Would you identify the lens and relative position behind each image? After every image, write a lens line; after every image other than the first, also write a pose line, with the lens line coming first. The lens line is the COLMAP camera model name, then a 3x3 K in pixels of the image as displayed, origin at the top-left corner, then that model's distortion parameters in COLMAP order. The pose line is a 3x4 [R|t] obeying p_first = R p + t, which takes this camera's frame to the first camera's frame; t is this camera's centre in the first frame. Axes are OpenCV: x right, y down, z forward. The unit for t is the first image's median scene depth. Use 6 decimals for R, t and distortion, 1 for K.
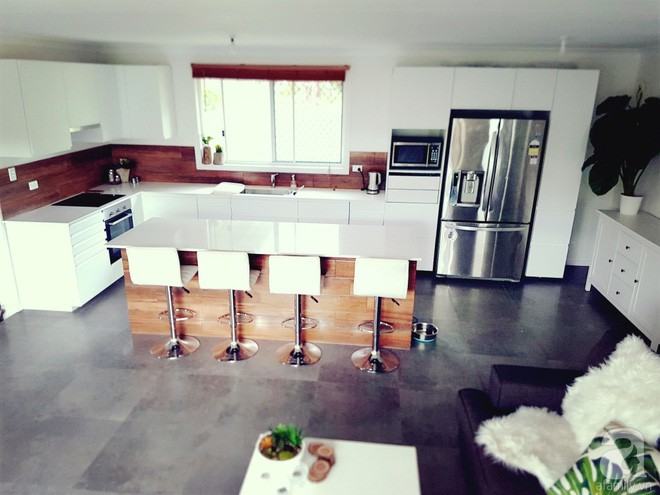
lens RADIAL K [[513.7, 0, 328.5], [0, 513.7, 251.3], [0, 0, 1]] dist [0.278791, -0.549458]
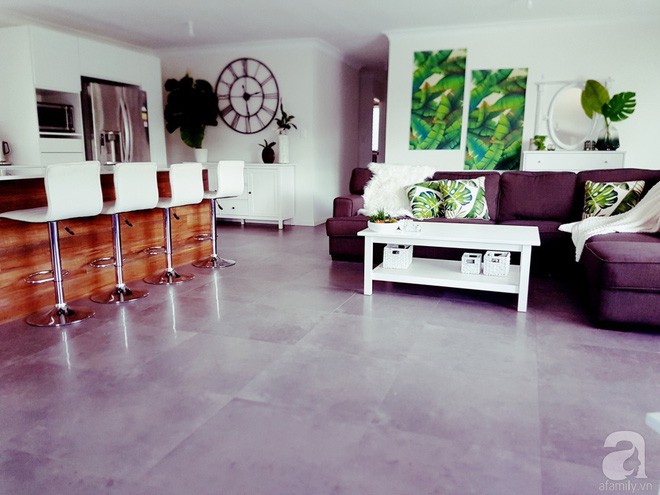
lens RADIAL K [[513.7, 0, 328.5], [0, 513.7, 251.3], [0, 0, 1]] dist [0.278791, -0.549458]
pose [[0.265909, -0.198948, 0.943245, -0.633228], [0.301024, 0.946680, 0.114811, 0.086196], [-0.915793, 0.253410, 0.311619, 0.267397]]
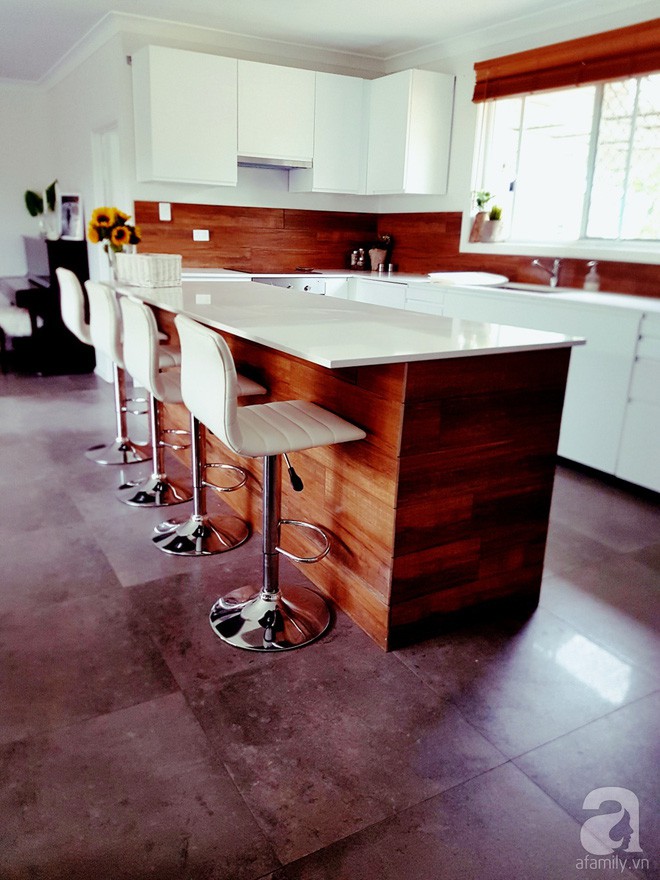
lens RADIAL K [[684.9, 0, 322.5], [0, 684.9, 425.5], [0, 0, 1]] dist [0.278791, -0.549458]
pose [[0.592078, 0.226718, -0.773332, 0.328881], [-0.270941, 0.959753, 0.073934, 0.013917], [0.758970, 0.165752, 0.629675, 0.452990]]
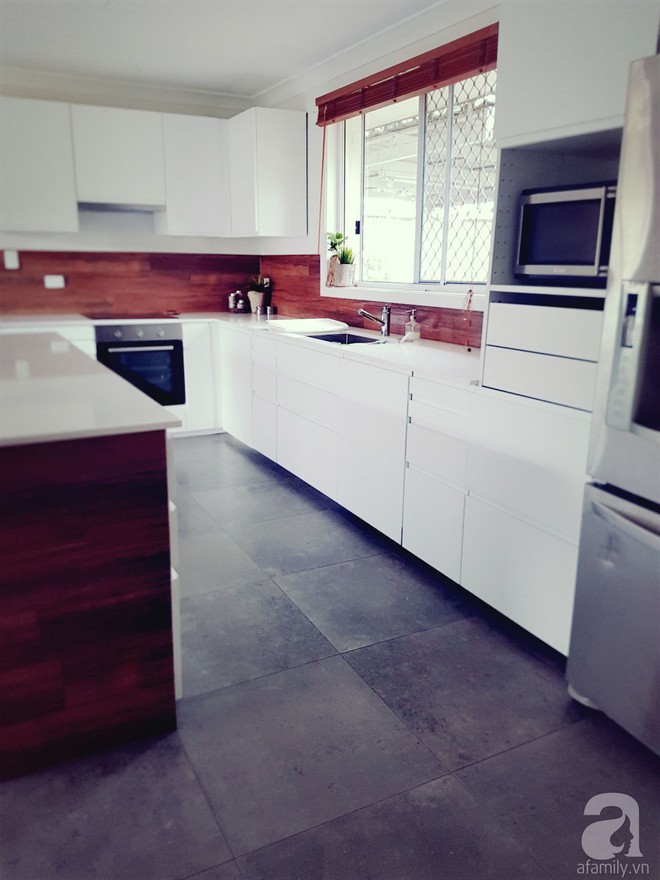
lens RADIAL K [[680.2, 0, 314.5], [0, 680.2, 423.8], [0, 0, 1]] dist [0.238874, -0.429854]
pose [[0.540952, 0.189000, -0.819542, 0.395833], [-0.259645, 0.964356, 0.051013, -0.065077], [0.799972, 0.185194, 0.570743, 0.645736]]
